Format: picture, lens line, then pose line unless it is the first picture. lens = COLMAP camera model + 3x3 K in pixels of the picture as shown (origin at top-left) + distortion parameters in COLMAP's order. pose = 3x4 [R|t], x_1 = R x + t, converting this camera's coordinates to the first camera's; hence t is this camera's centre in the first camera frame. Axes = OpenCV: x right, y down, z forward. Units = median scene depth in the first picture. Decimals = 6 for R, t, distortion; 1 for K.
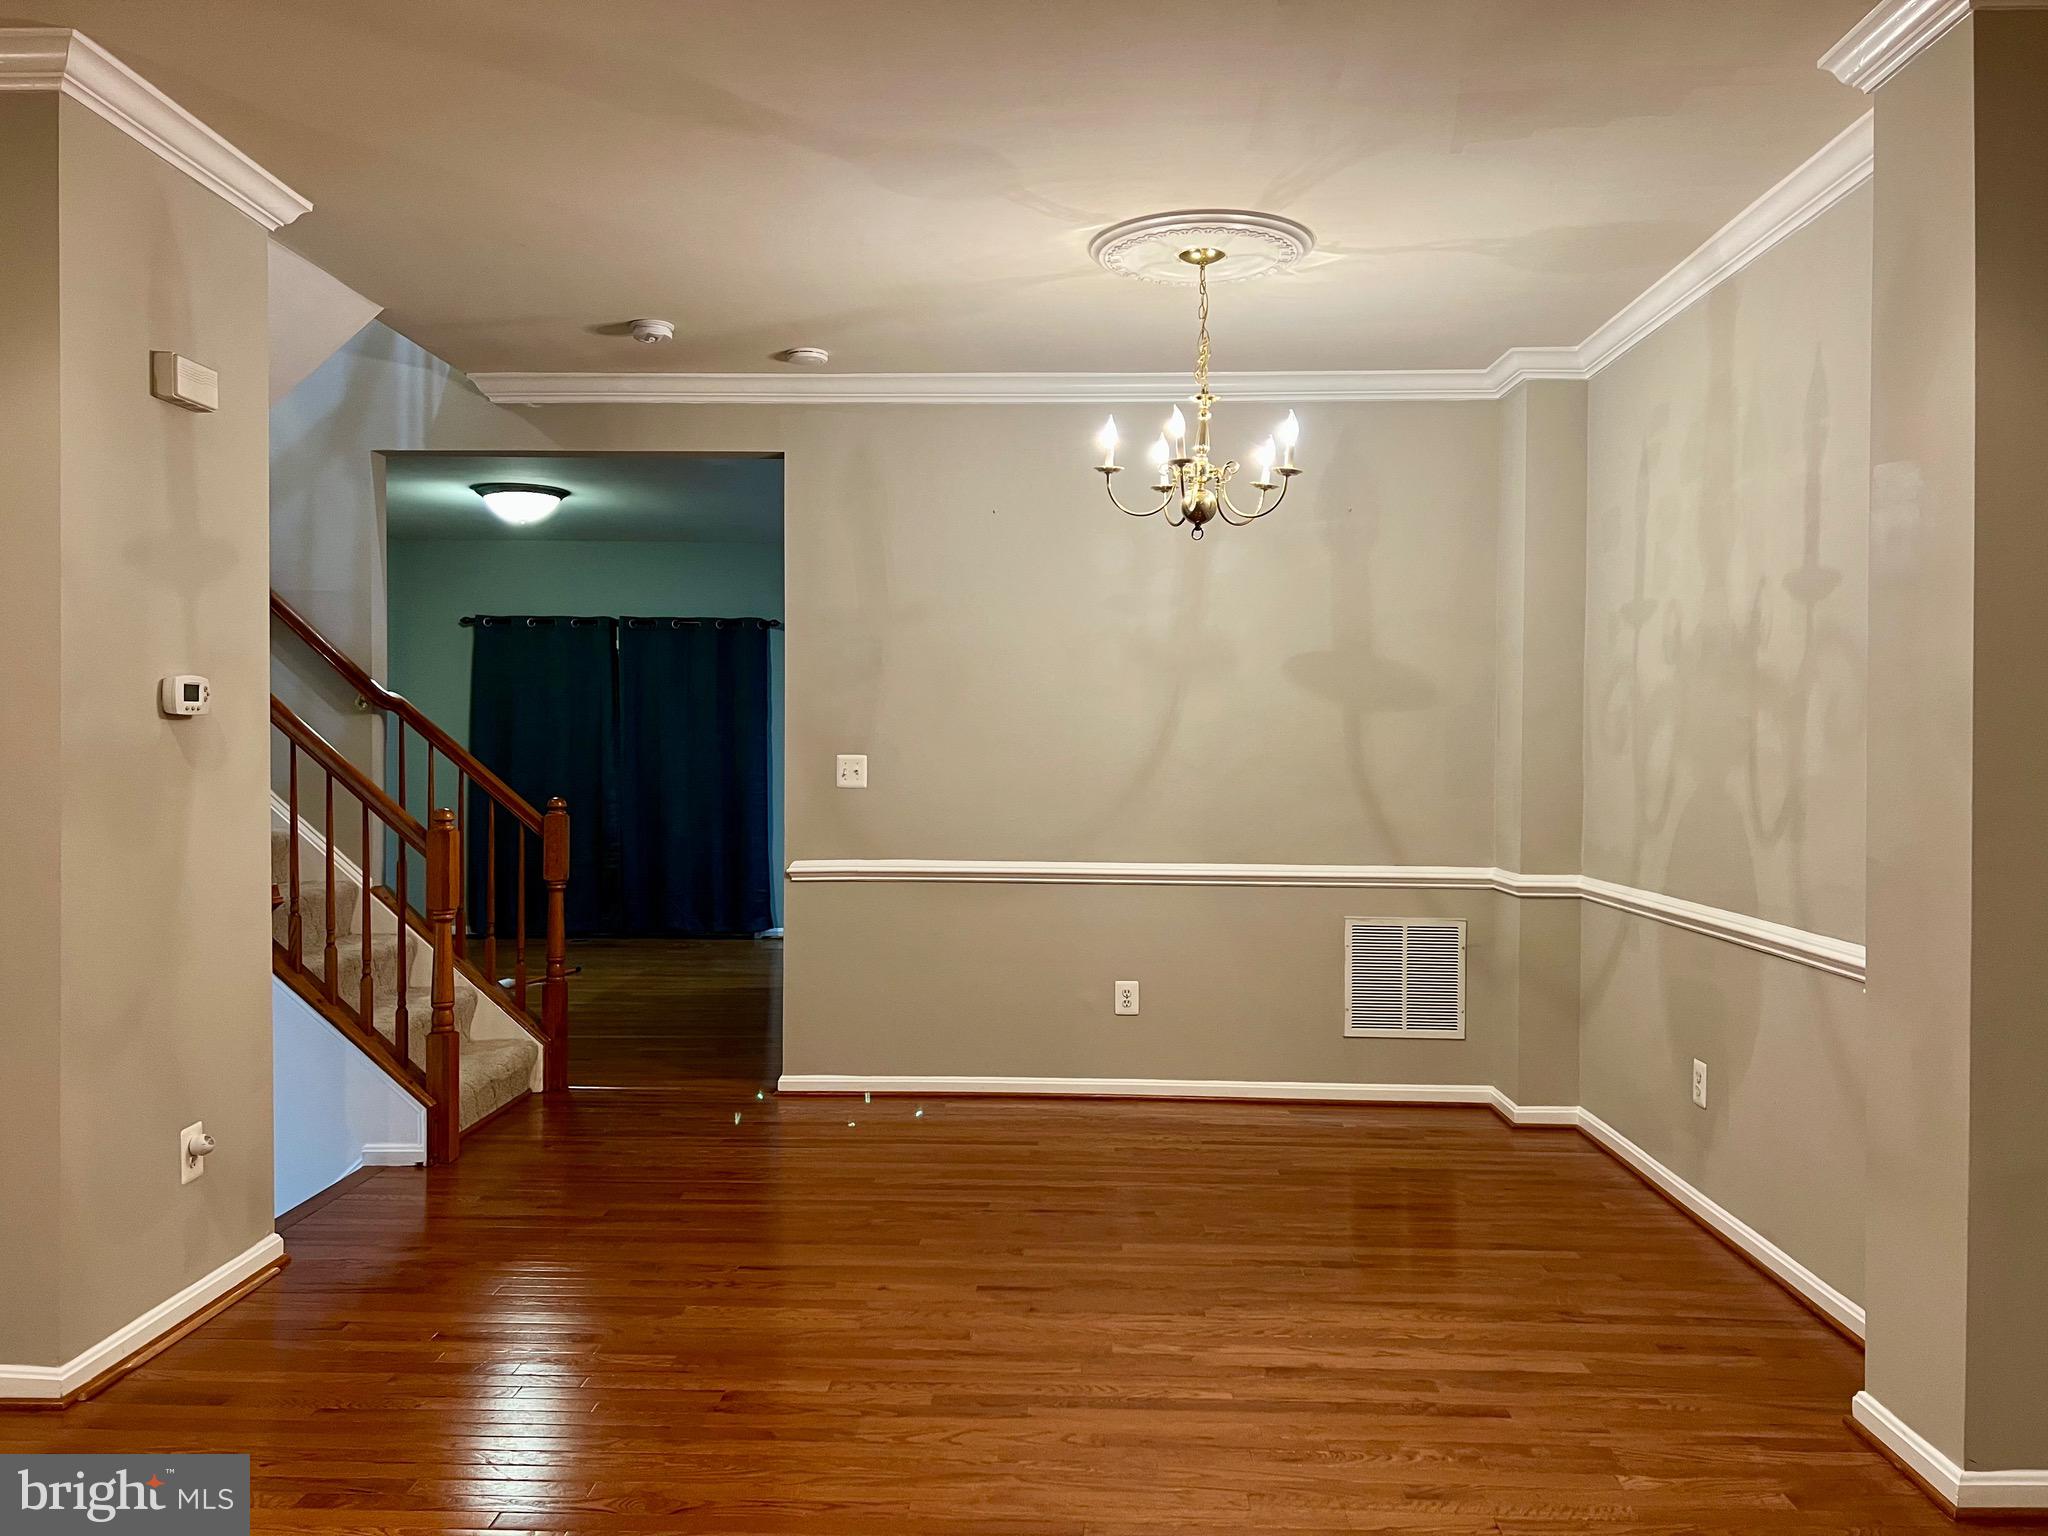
lens RADIAL K [[1530.5, 0, 1019.6], [0, 1530.5, 762.1], [0, 0, 1]] dist [0.076180, -0.033634]
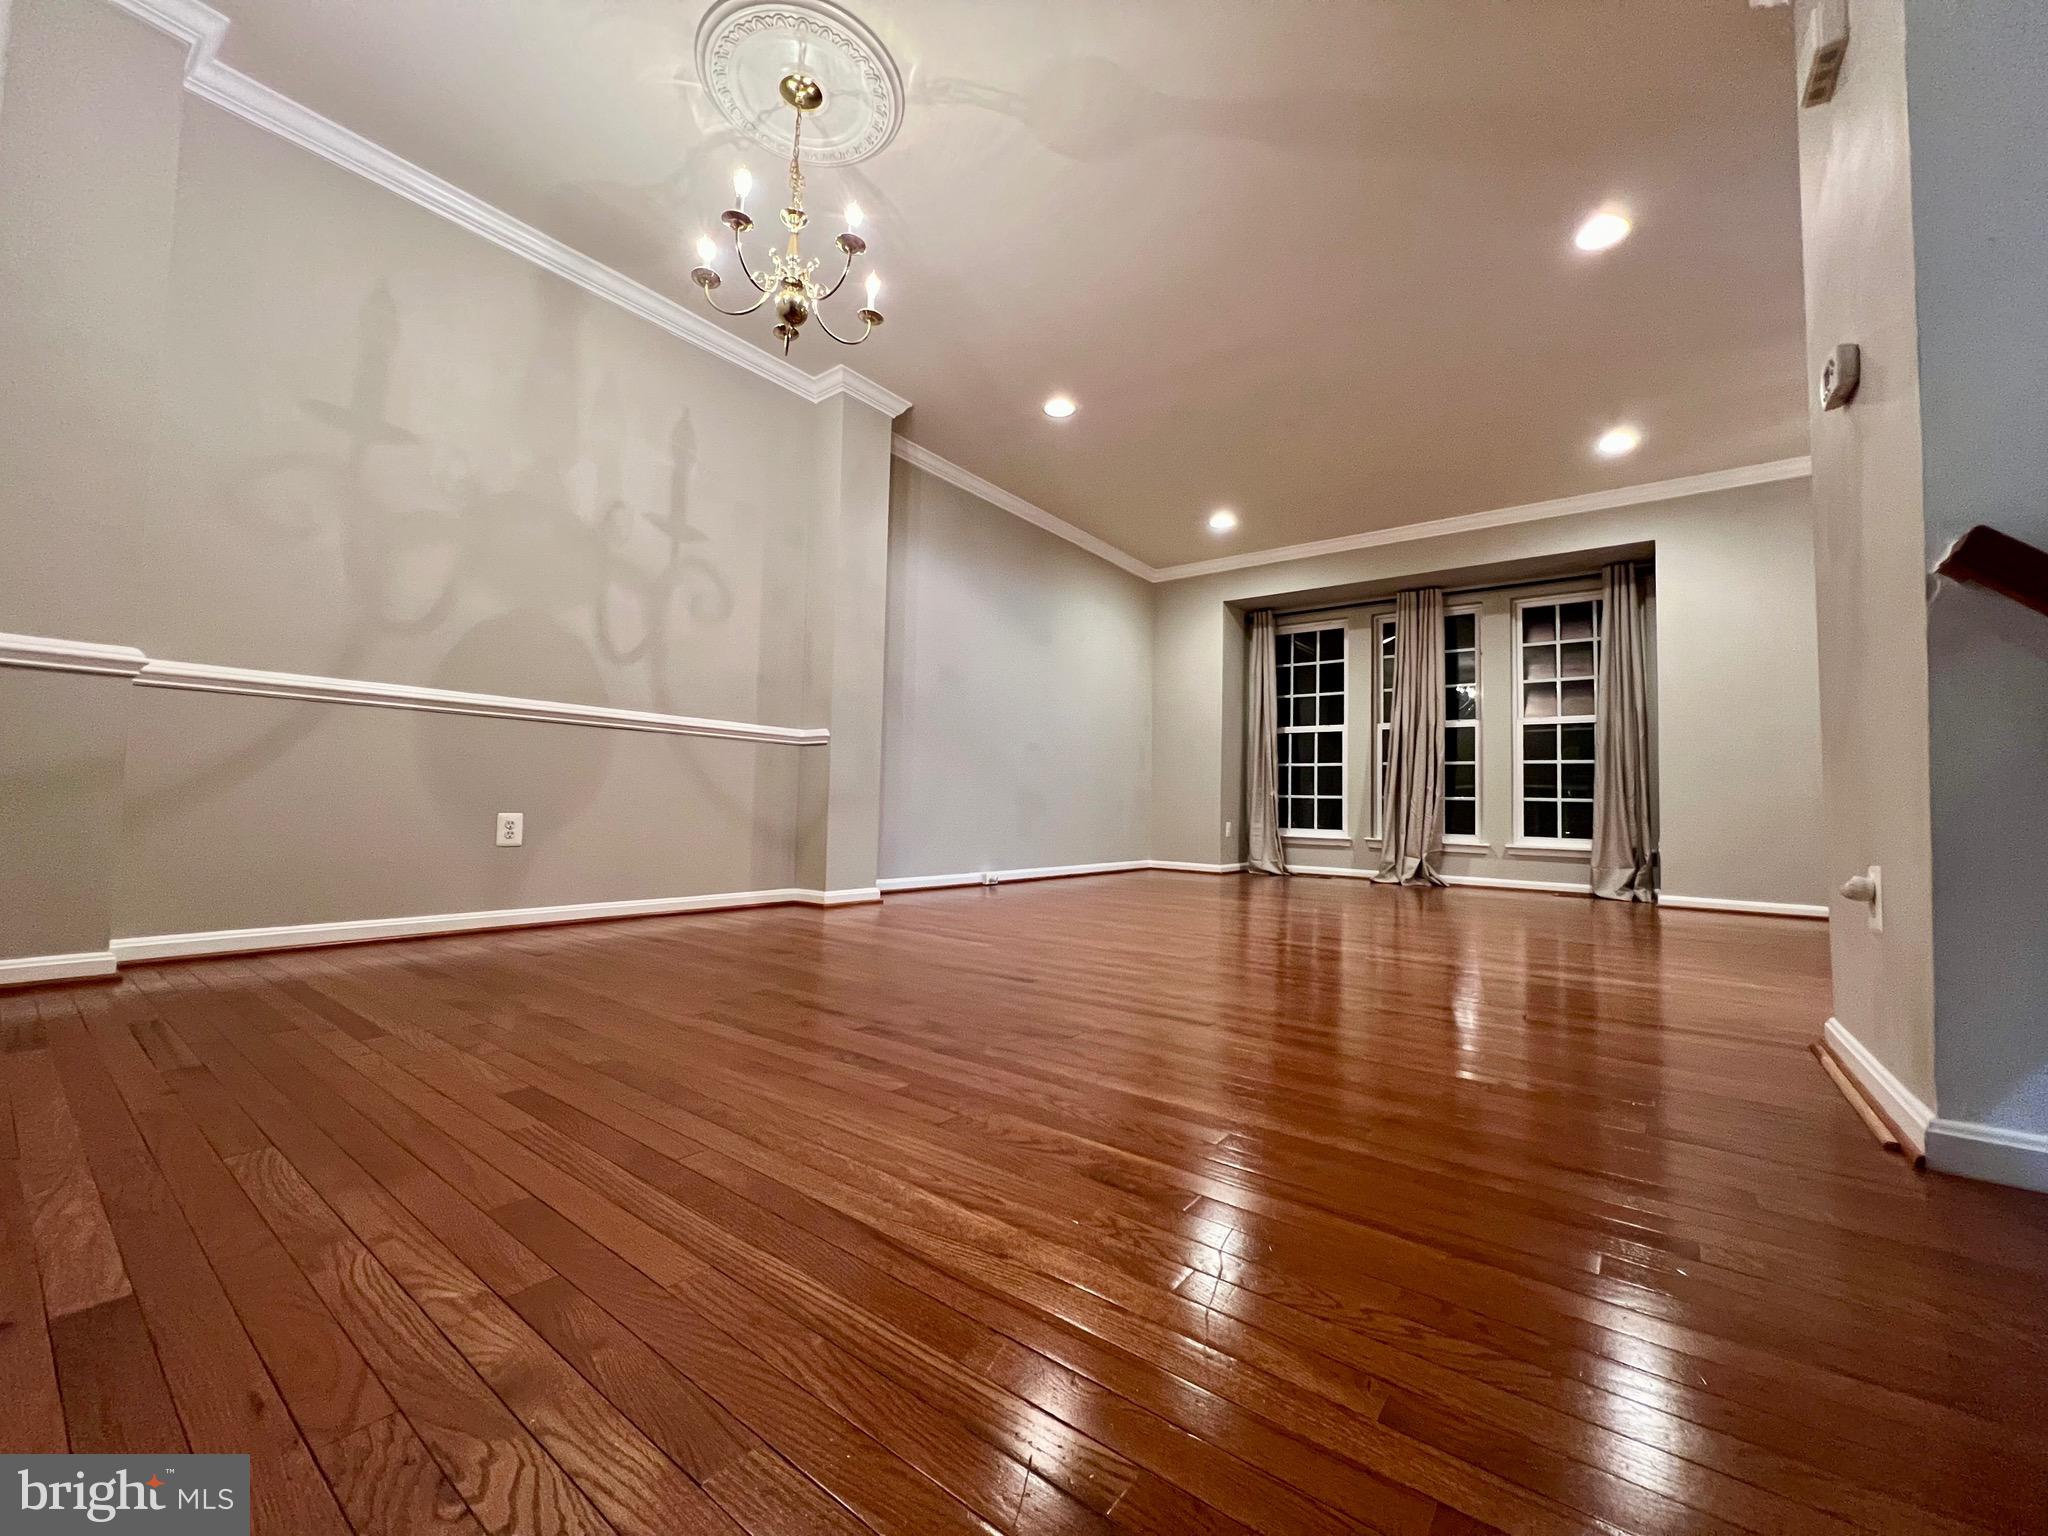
lens RADIAL K [[818.6, 0, 1036.3], [0, 818.6, 767.8], [0, 0, 1]] dist [0.020794, 0.000761]
pose [[-0.826388, 0.008293, 0.563040, -0.438502], [-0.017007, 0.999068, -0.039678, 0.223601], [-0.562844, -0.042365, -0.825477, 1.716616]]
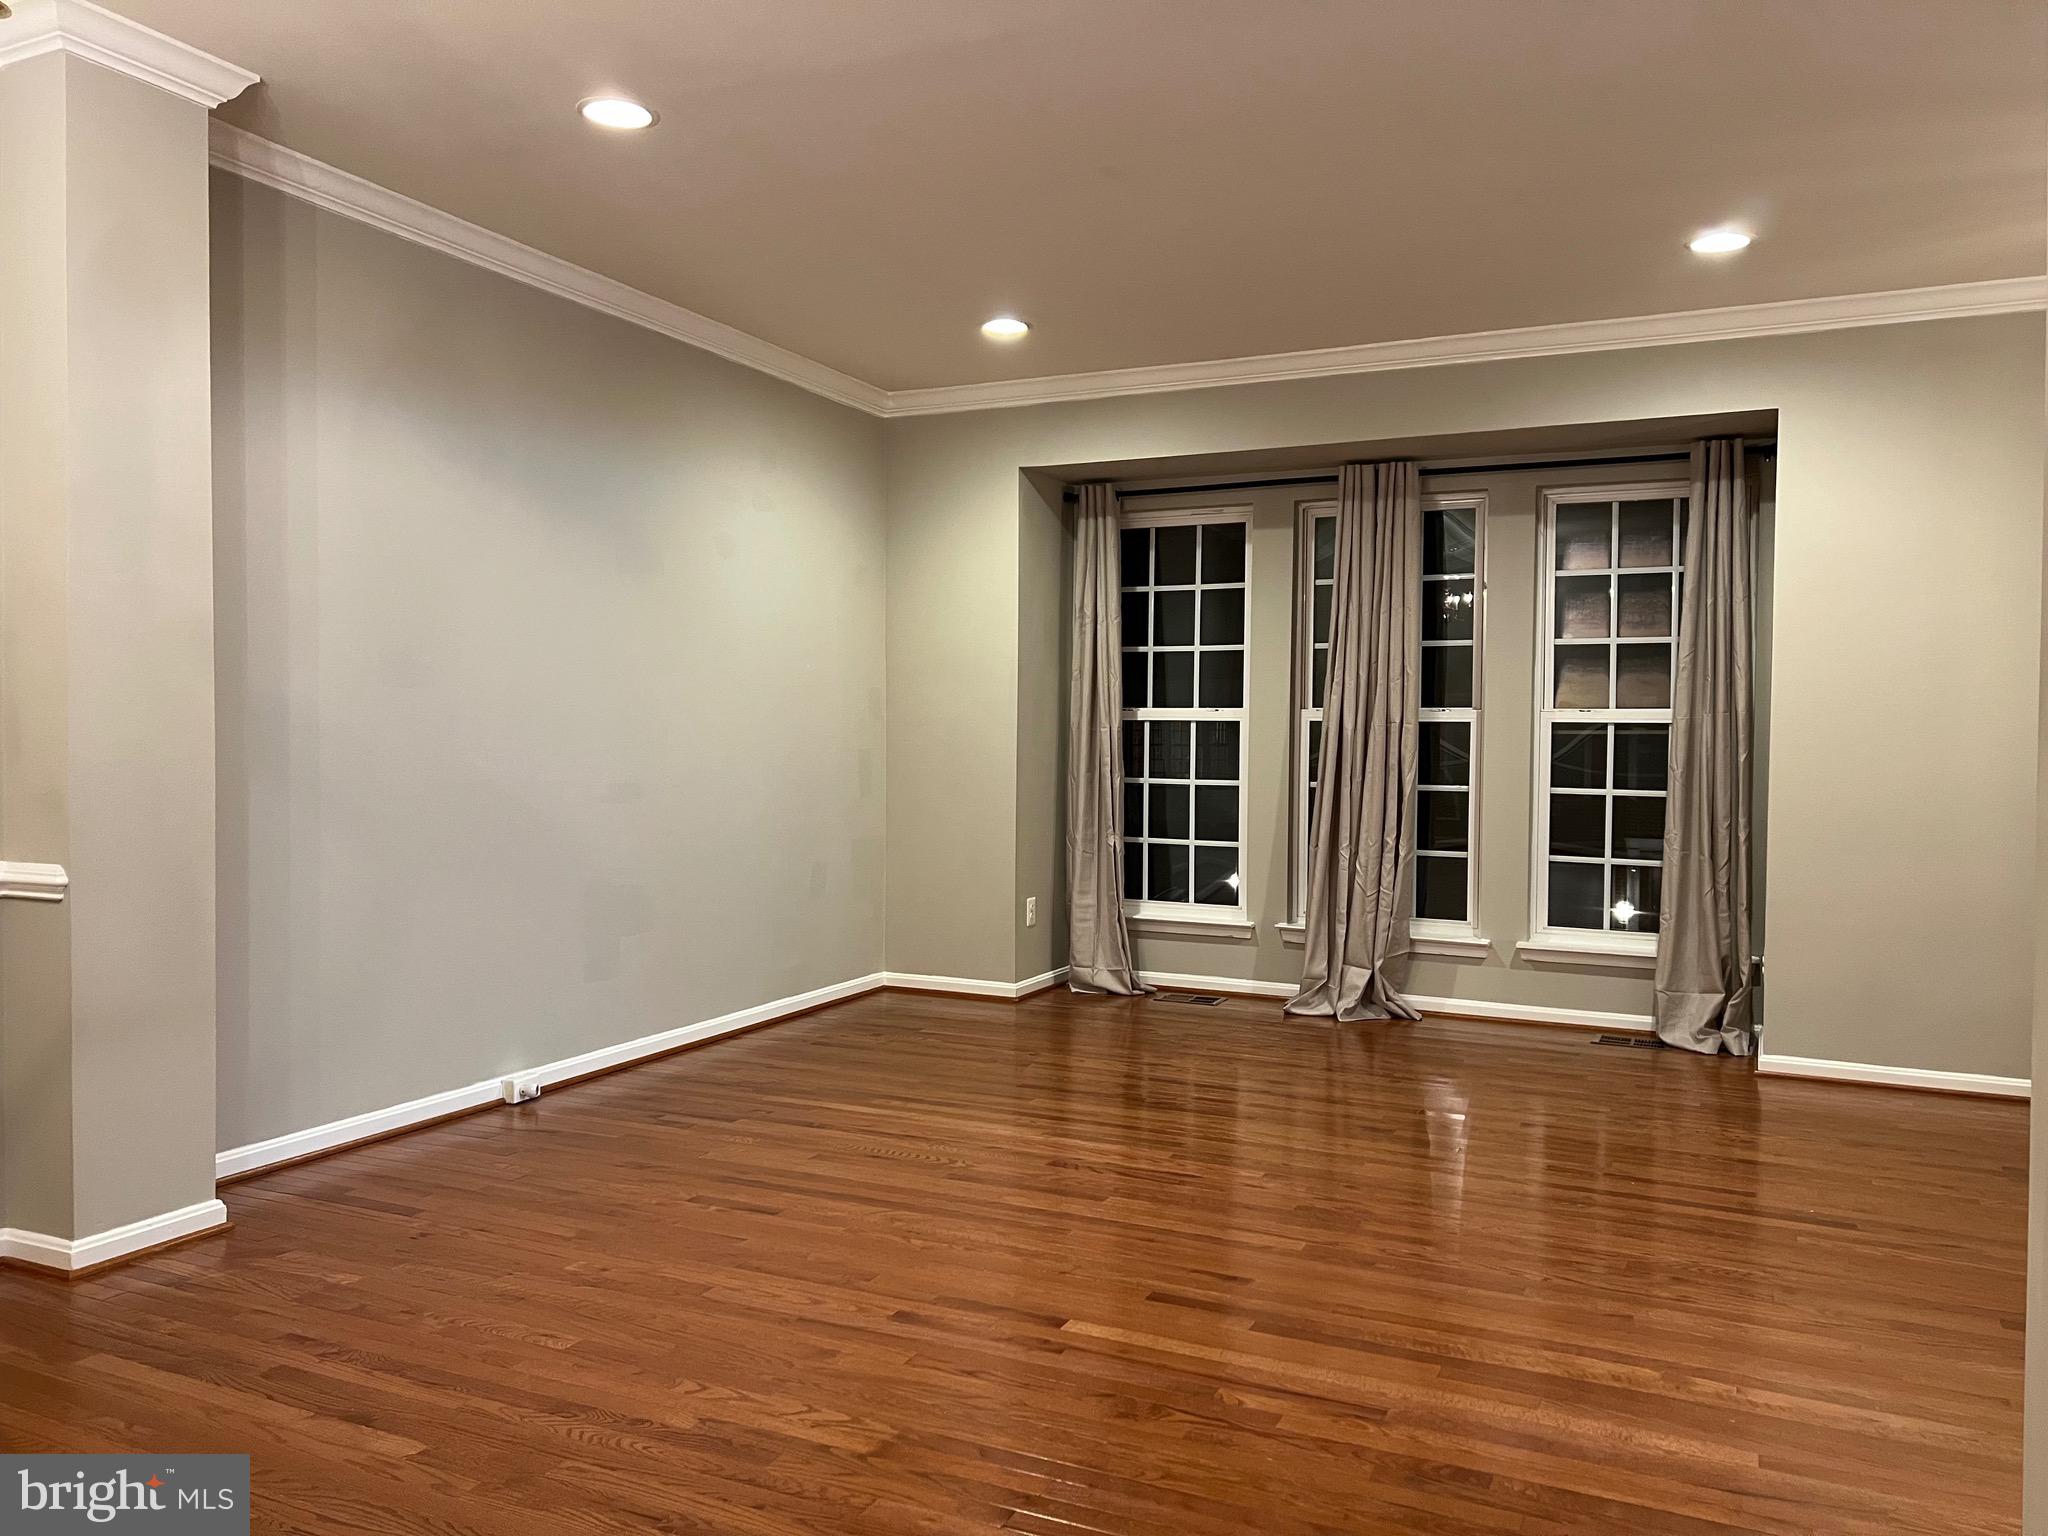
lens RADIAL K [[1530.5, 0, 1025.9], [0, 1530.5, 780.0], [0, 0, 1]] dist [0.076180, -0.033634]
pose [[-0.919870, -0.022016, 0.391606, -0.450937], [-0.006177, 0.999113, 0.041660, 0.023873], [-0.392175, 0.035903, -0.919190, 1.563699]]
